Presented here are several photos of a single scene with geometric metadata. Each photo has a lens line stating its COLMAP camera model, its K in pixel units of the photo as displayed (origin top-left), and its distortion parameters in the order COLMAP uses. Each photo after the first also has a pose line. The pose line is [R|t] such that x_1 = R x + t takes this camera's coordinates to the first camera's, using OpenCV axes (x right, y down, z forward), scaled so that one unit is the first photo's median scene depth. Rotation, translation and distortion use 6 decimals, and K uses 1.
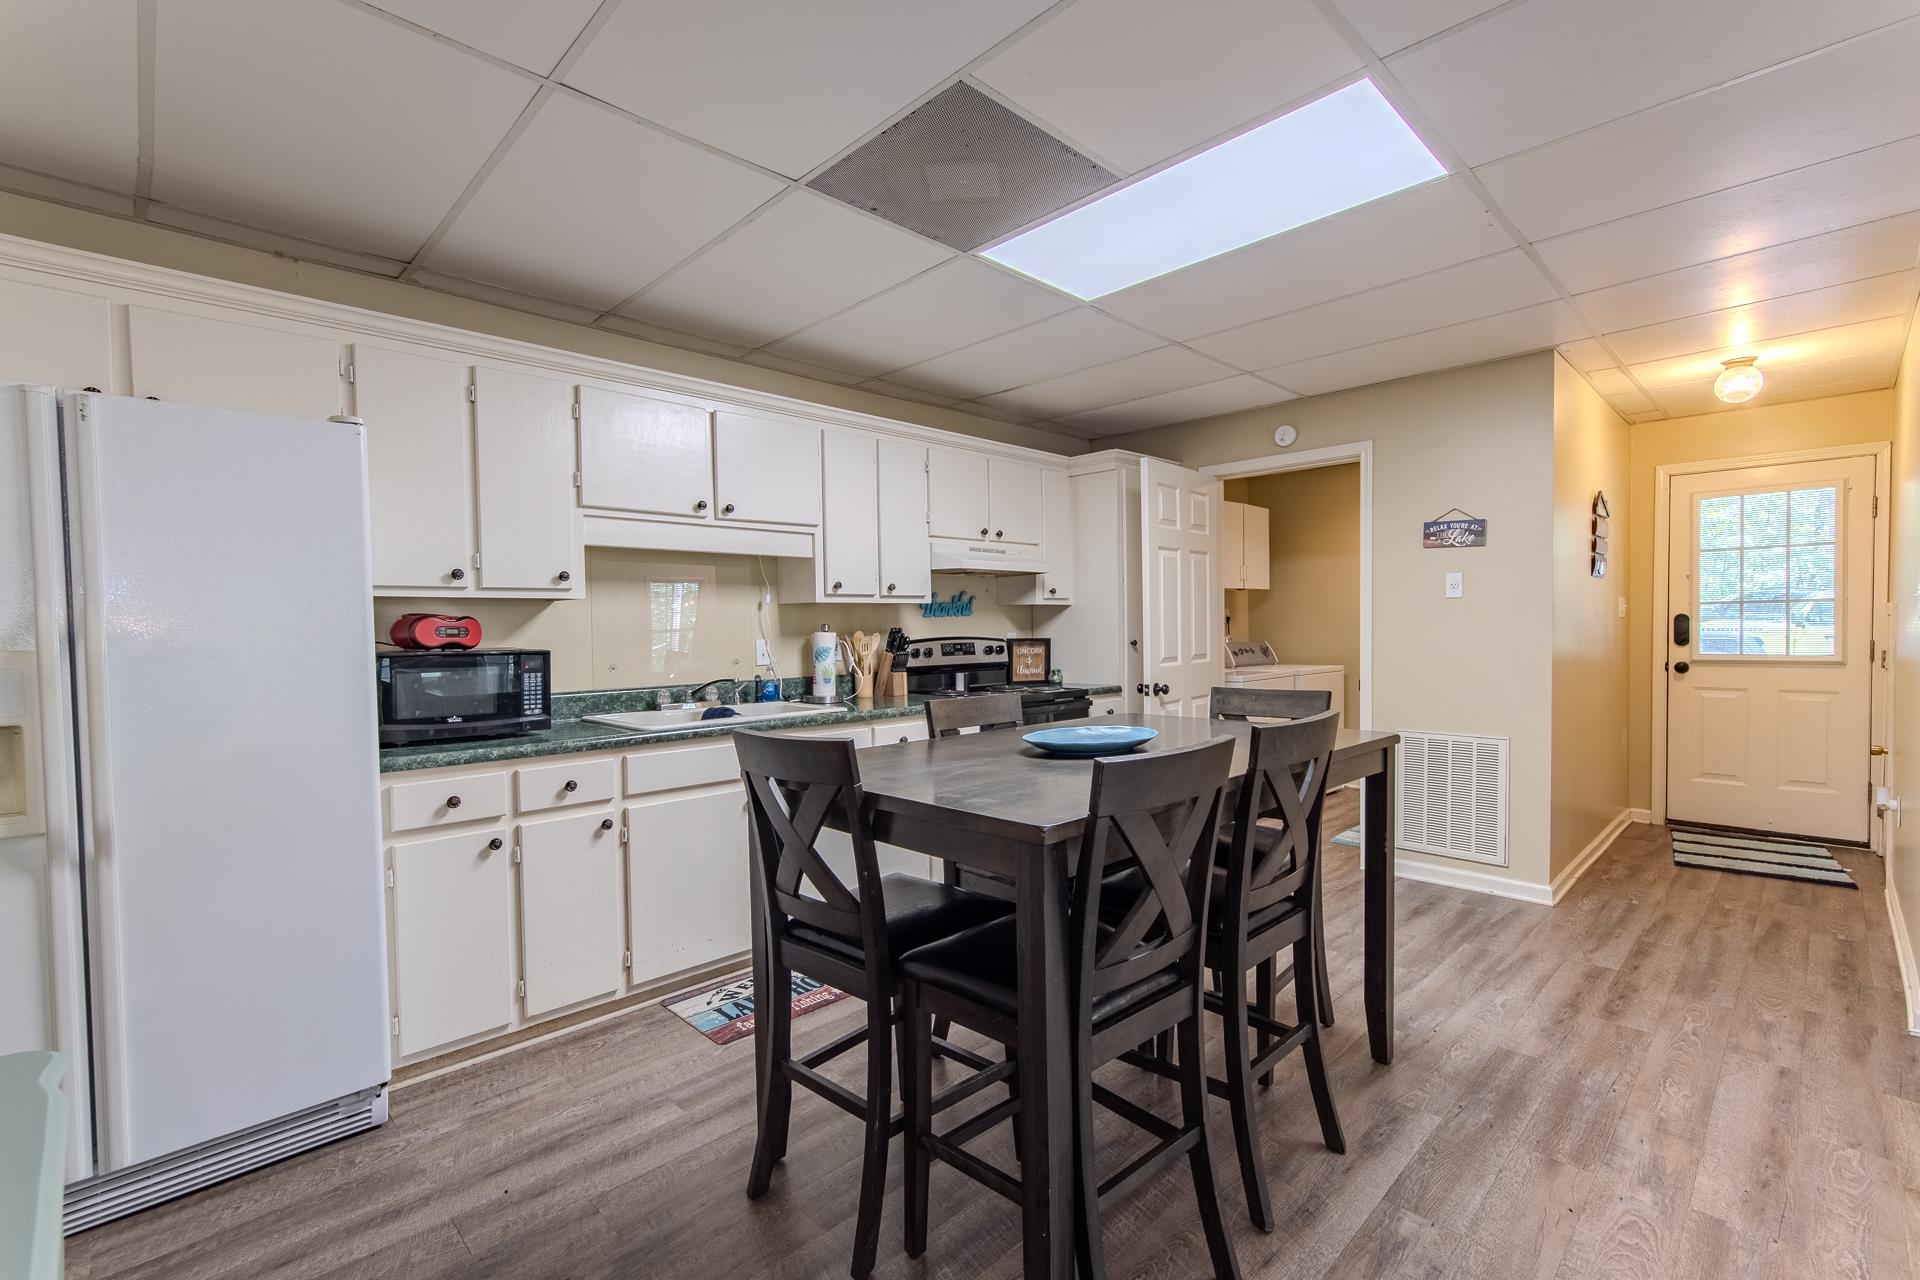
lens RADIAL K [[845.2, 0, 962.4], [0, 845.2, 644.7], [0, 0, 1]] dist [-0.003403, -0.000138]
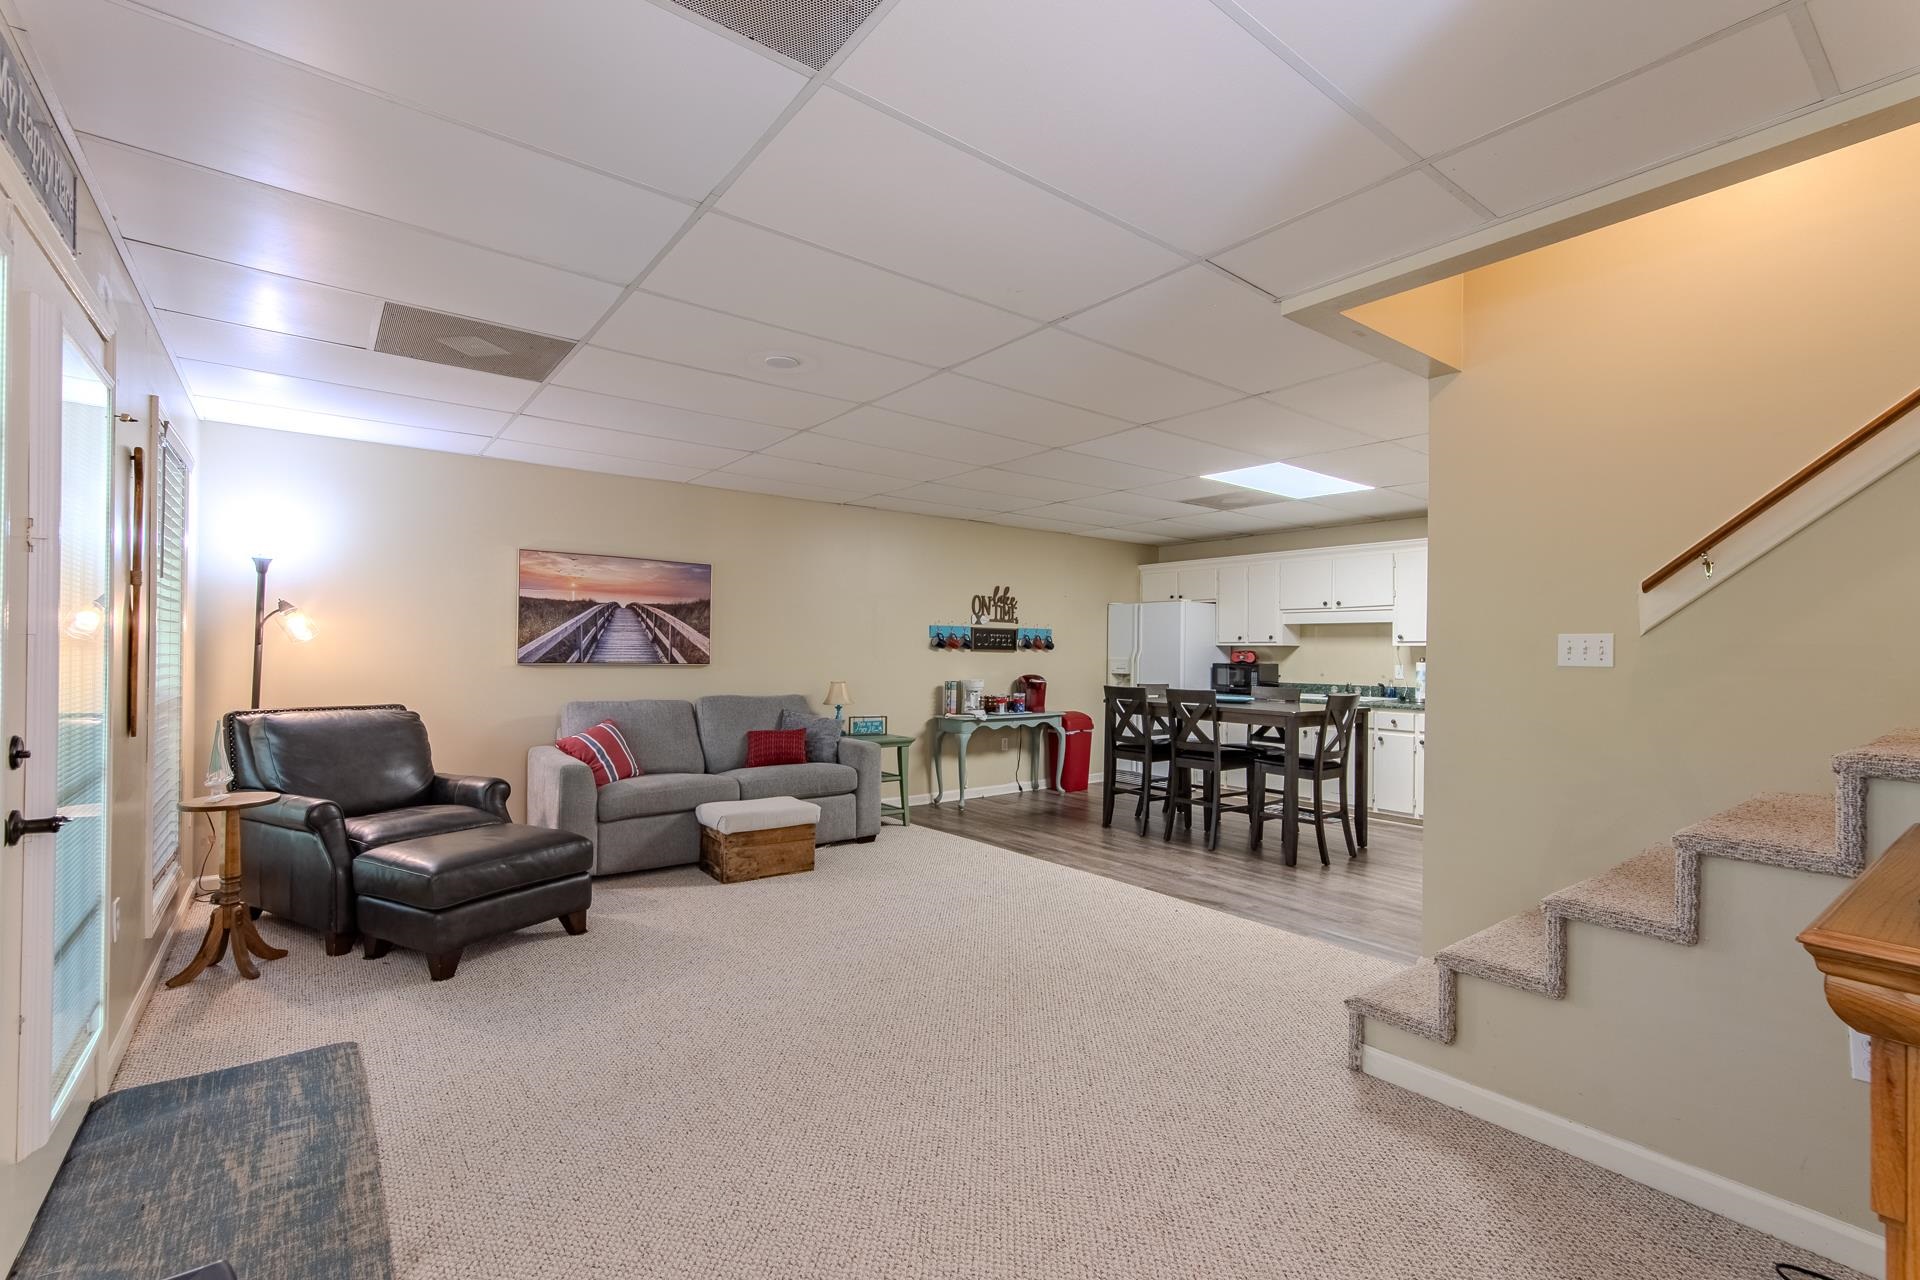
lens RADIAL K [[841.8, 0, 962.2], [0, 841.8, 644.8], [0, 0, 1]] dist [-0.000380, 0.000825]
pose [[-0.108718, 0.001555, -0.994071, 2.013336], [-0.032076, 0.999473, 0.005072, -0.035391], [0.993555, 0.032437, -0.108611, 0.289166]]
